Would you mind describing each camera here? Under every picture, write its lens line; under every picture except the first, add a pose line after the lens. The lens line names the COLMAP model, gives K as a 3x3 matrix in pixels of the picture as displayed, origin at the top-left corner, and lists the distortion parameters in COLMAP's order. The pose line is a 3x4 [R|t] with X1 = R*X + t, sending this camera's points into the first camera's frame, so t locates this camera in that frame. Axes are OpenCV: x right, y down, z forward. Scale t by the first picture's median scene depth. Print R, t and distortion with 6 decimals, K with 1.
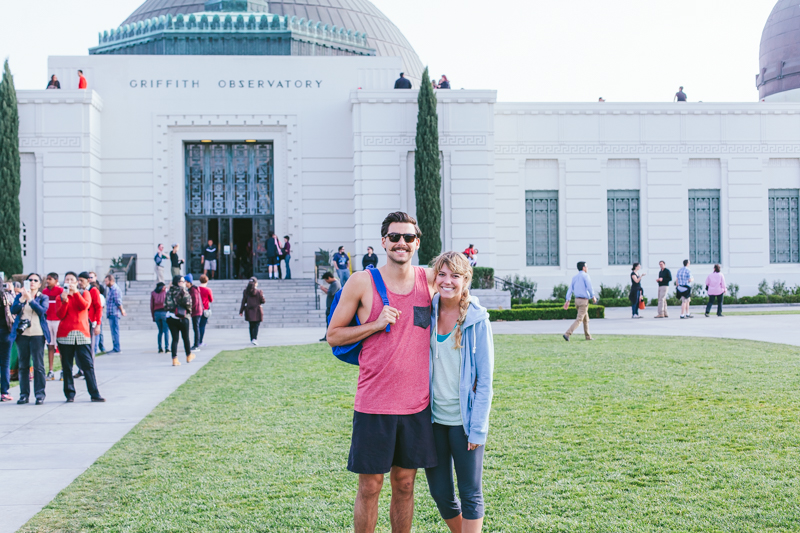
lens RADIAL K [[1158.0, 0, 393.8], [0, 1158.0, 263.3], [0, 0, 1]] dist [0.014615, 0.000000]
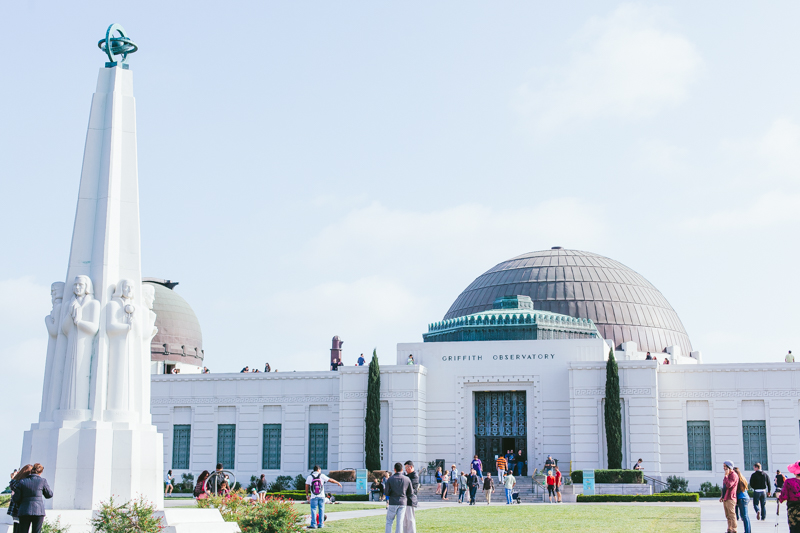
lens RADIAL K [[1158.0, 0, 403.6], [0, 1158.0, 270.9], [0, 0, 1]] dist [0.014615, 0.000000]
pose [[0.949523, -0.039462, -0.311205, 0.252127], [-0.012344, 0.986587, -0.162766, -0.003460], [0.313454, 0.158392, 0.936300, -0.632873]]
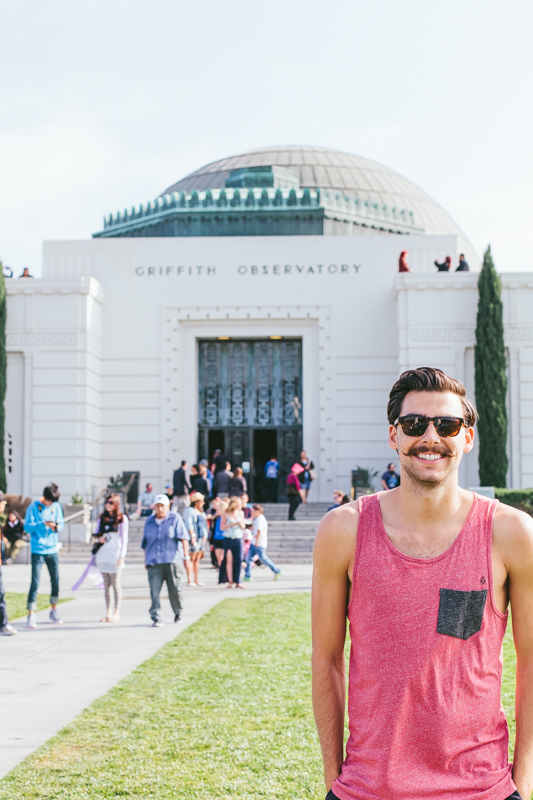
lens RADIAL K [[1255.3, 0, 278.0], [0, 1255.3, 411.6], [0, 0, 1]] dist [0.035520, 0.000000]
pose [[0.991798, 0.000115, -0.127818, -0.005551], [-0.007669, 0.998252, -0.058610, 0.001272], [0.127588, 0.059109, 0.990064, 0.103173]]
